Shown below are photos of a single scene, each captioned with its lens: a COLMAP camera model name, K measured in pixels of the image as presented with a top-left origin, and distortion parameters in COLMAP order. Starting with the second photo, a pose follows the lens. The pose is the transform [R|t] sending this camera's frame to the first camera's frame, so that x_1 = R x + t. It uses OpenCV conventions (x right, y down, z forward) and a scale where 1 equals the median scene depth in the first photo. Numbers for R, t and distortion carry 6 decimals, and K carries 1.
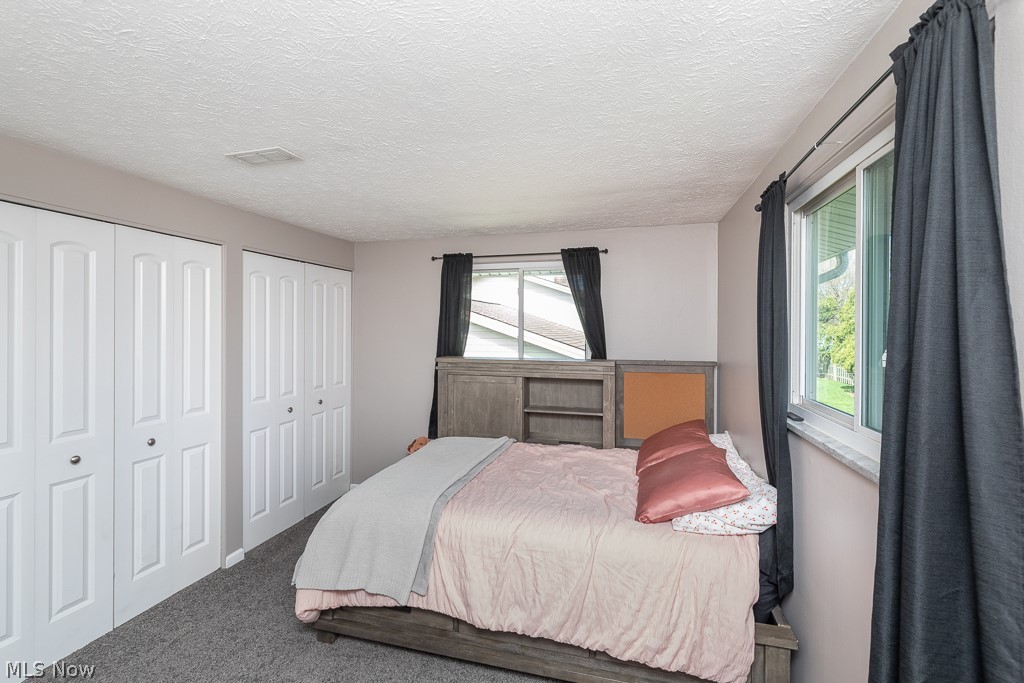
lens RADIAL K [[450.9, 0, 510.4], [0, 450.9, 335.0], [0, 0, 1]] dist [-0.000024, 0.000255]
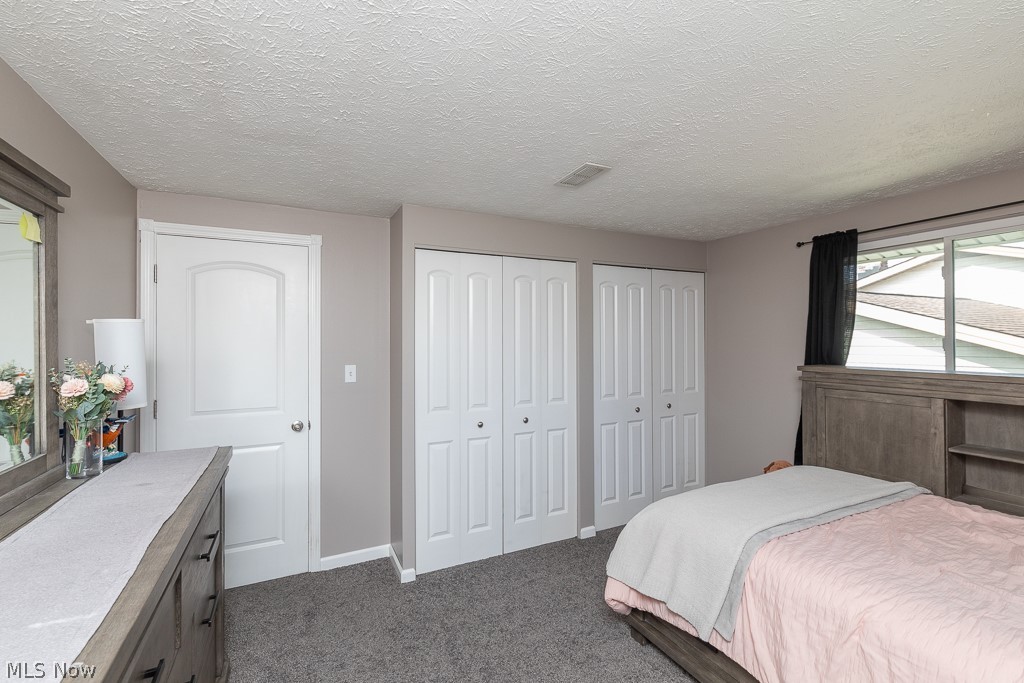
lens RADIAL K [[447.4, 0, 512.0], [0, 447.4, 341.5], [0, 0, 1]] dist [0.001297, -0.000211]
pose [[0.662255, -0.005068, -0.749261, 0.126156], [-0.002047, 0.999961, -0.008573, 0.019253], [0.749276, 0.007211, 0.662219, 0.102710]]
